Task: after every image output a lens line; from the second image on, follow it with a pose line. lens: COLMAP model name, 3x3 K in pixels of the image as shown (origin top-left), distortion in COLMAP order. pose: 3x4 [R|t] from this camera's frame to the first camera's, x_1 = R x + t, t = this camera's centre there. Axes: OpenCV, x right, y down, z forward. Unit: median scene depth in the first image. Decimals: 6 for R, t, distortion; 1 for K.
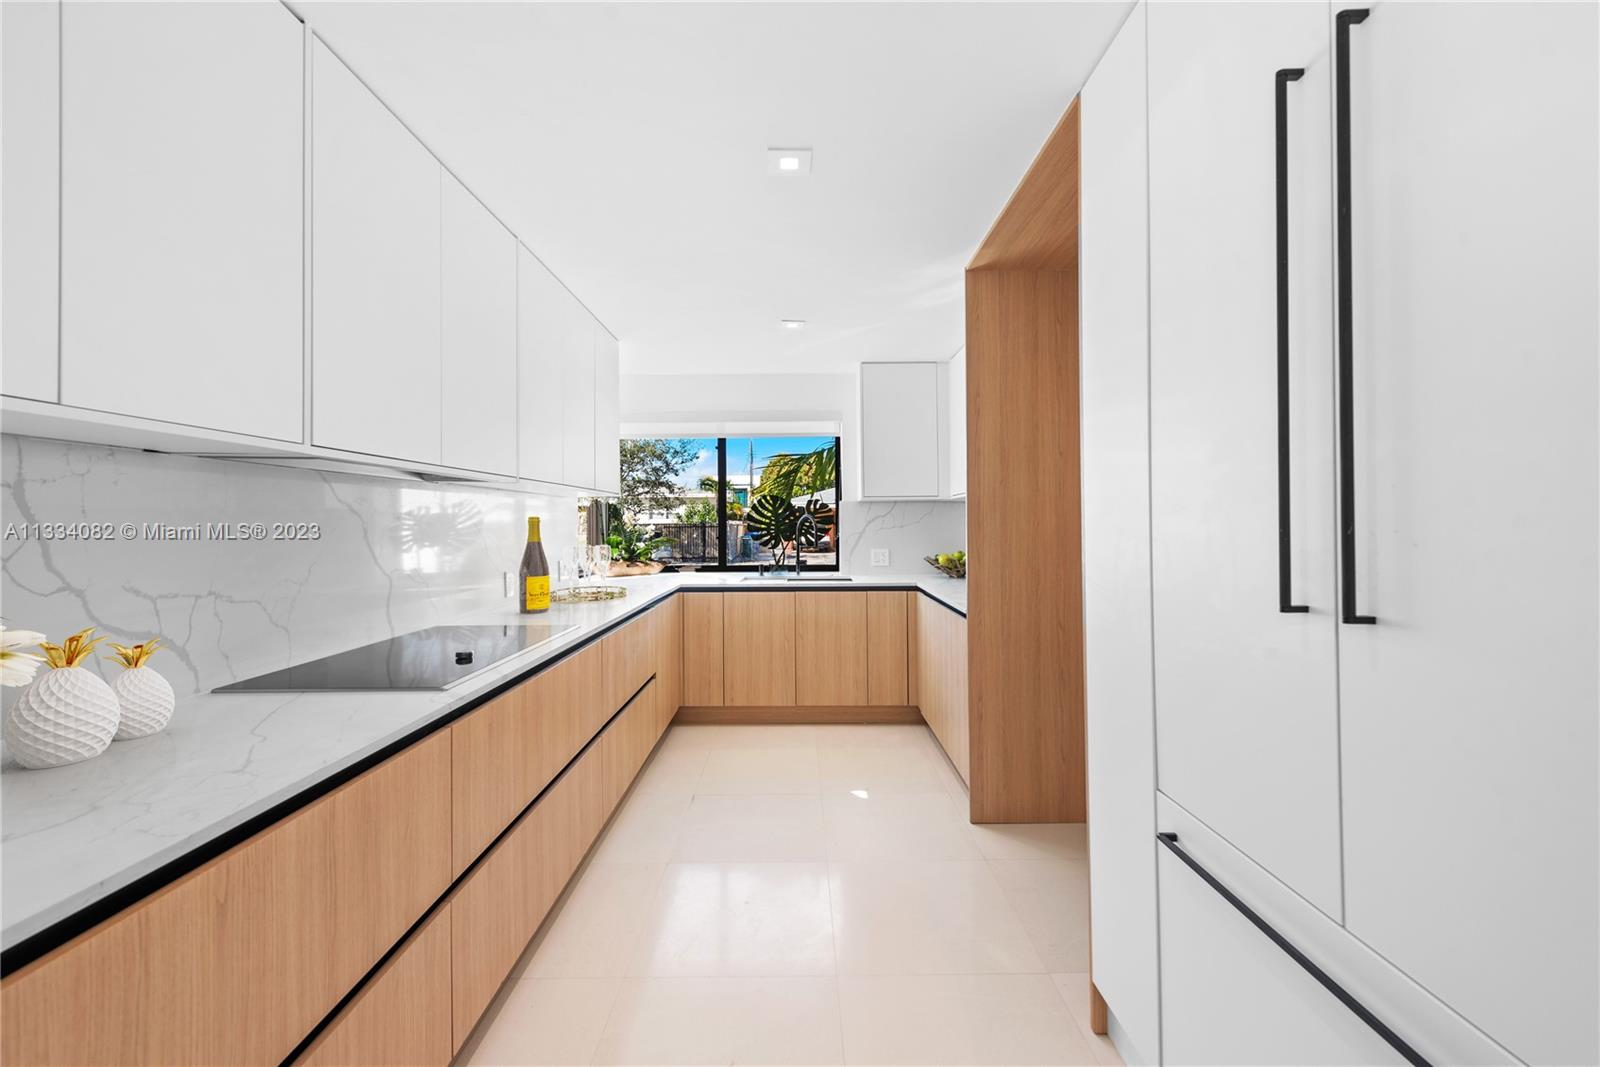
lens RADIAL K [[647.2, 0, 800.6], [0, 647.2, 525.7], [0, 0, 1]] dist [-0.000111, -0.000009]
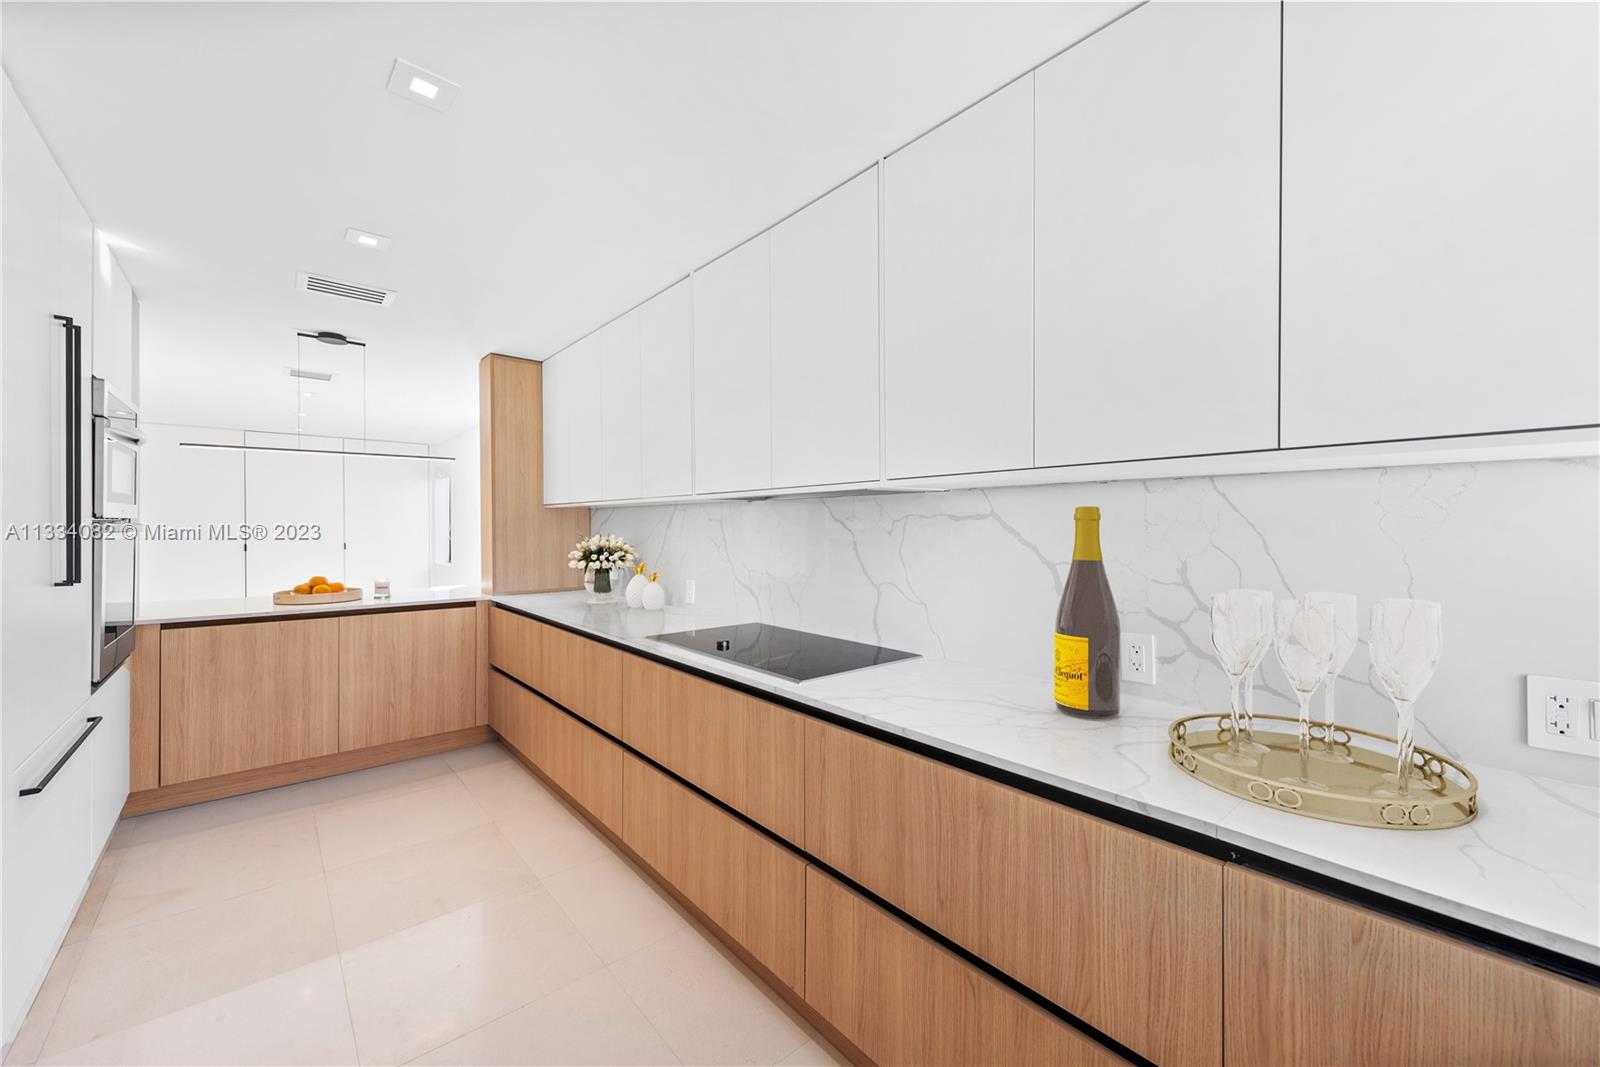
lens RADIAL K [[650.1, 0, 805.3], [0, 650.1, 528.7], [0, 0, 1]] dist [0.015553, -0.001242]
pose [[-0.763722, 0.021259, -0.645195, 0.022438], [0.012266, 0.999755, 0.018423, -0.006204], [0.645429, 0.006156, -0.763796, 0.279329]]
